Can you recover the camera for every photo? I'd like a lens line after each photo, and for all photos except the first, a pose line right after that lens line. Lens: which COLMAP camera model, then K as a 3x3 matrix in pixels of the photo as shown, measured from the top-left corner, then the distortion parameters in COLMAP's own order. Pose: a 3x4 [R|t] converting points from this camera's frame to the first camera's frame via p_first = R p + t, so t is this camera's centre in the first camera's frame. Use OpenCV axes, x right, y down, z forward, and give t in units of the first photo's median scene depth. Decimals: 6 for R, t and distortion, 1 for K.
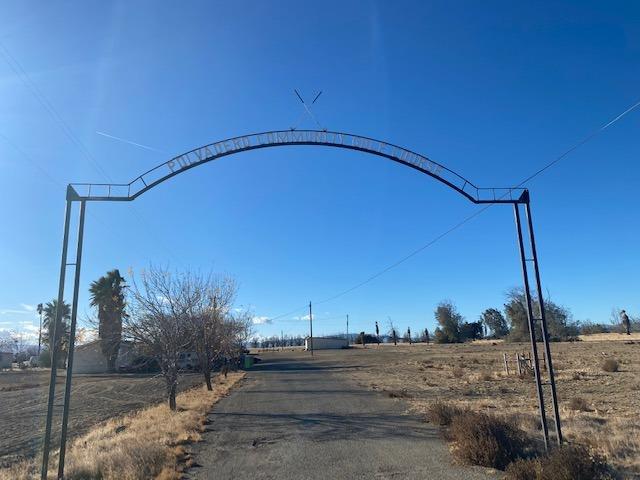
lens RADIAL K [[462.2, 0, 316.5], [0, 462.2, 239.8], [0, 0, 1]] dist [-0.003746, -0.006381]
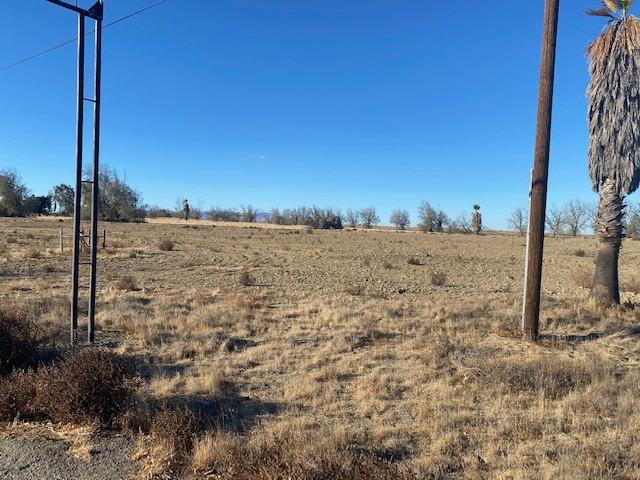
lens RADIAL K [[462.2, 0, 318.5], [0, 462.2, 239.3], [0, 0, 1]] dist [-0.003746, -0.006381]
pose [[0.646363, 0.033642, 0.762288, 0.055777], [-0.225519, 0.962819, 0.148730, 0.024552], [-0.728942, -0.268044, 0.629917, 0.082935]]
